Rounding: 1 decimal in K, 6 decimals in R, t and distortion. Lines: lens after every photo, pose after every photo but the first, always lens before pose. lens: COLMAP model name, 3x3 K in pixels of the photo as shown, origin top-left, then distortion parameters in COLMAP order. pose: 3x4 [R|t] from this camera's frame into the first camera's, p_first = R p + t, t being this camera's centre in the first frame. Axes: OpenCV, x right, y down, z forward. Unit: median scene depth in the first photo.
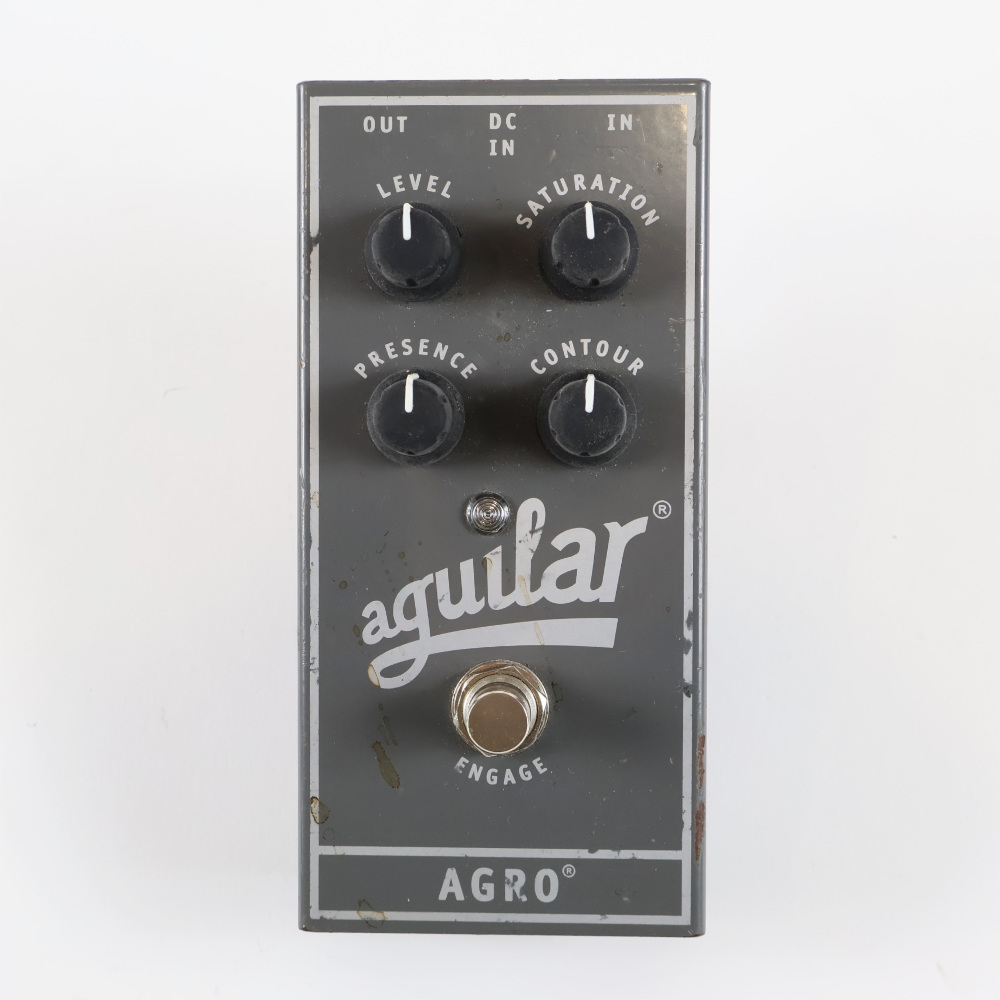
lens RADIAL K [[1776.6, 0, 500.2], [0, 1776.6, 503.0], [0, 0, 1]] dist [-0.029039, 0.000000]
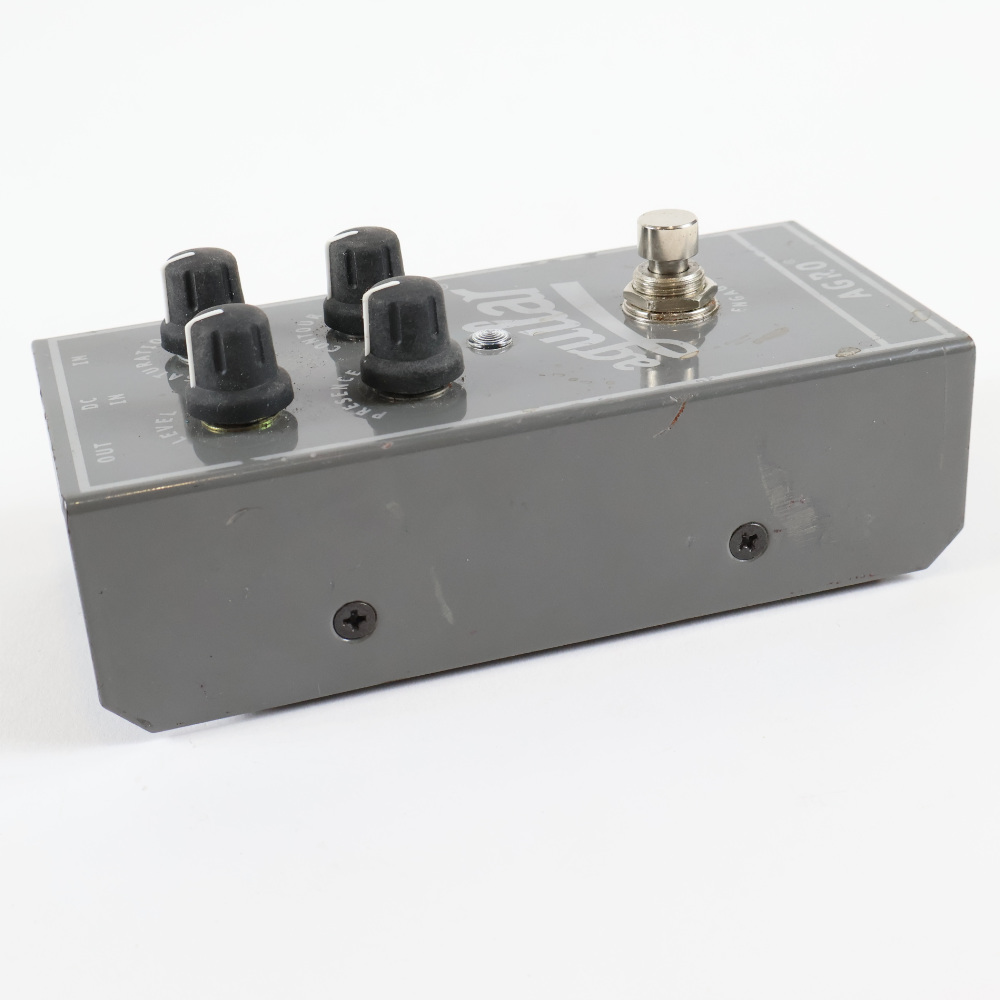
lens RADIAL K [[1776.6, 0, 499.1], [0, 1776.6, 500.8], [0, 0, 1]] dist [-0.029039, 0.000000]
pose [[-0.291687, -0.392461, 0.872292, -0.899208], [0.951501, -0.212296, 0.222658, -0.226815], [0.097800, 0.894933, 0.435352, 0.650836]]
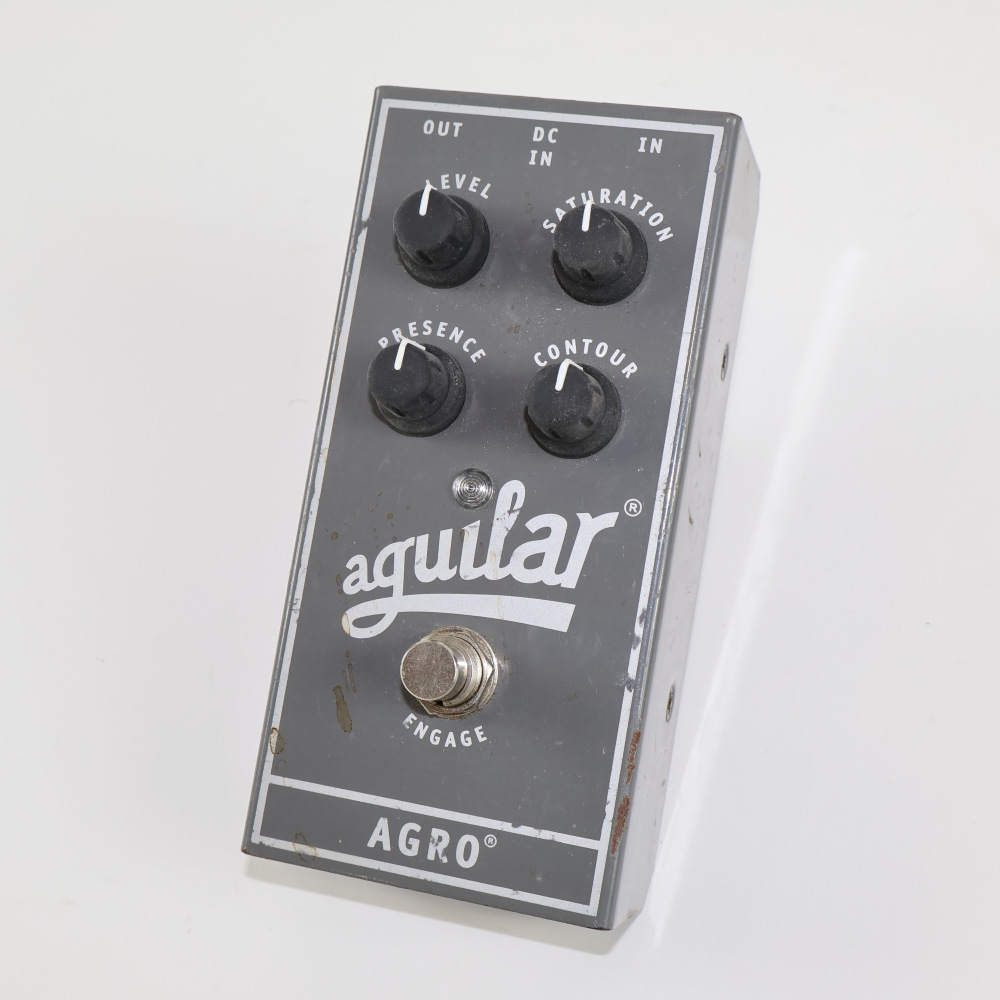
lens RADIAL K [[1776.6, 0, 502.7], [0, 1776.6, 502.1], [0, 0, 1]] dist [-0.029039, 0.000000]
pose [[0.960107, 0.140156, -0.241973, 0.268142], [-0.170270, 0.979429, -0.108294, 0.125636], [0.221817, 0.145175, 0.964221, -0.019410]]
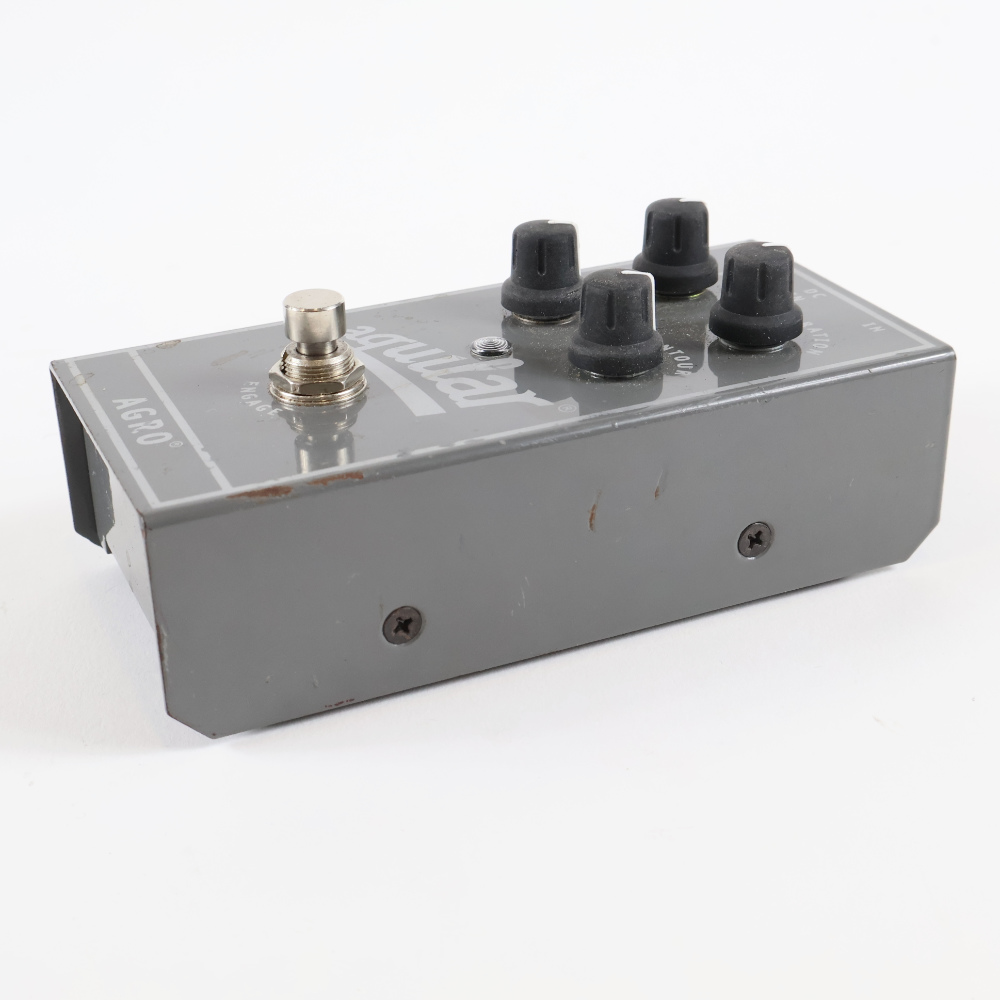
lens RADIAL K [[1776.6, 0, 502.0], [0, 1776.6, 498.2], [0, 0, 1]] dist [-0.029039, 0.000000]
pose [[0.412717, 0.424120, -0.806094, 0.876959], [-0.910692, 0.175148, -0.374118, 0.406943], [-0.017485, 0.888507, 0.458529, 0.597228]]
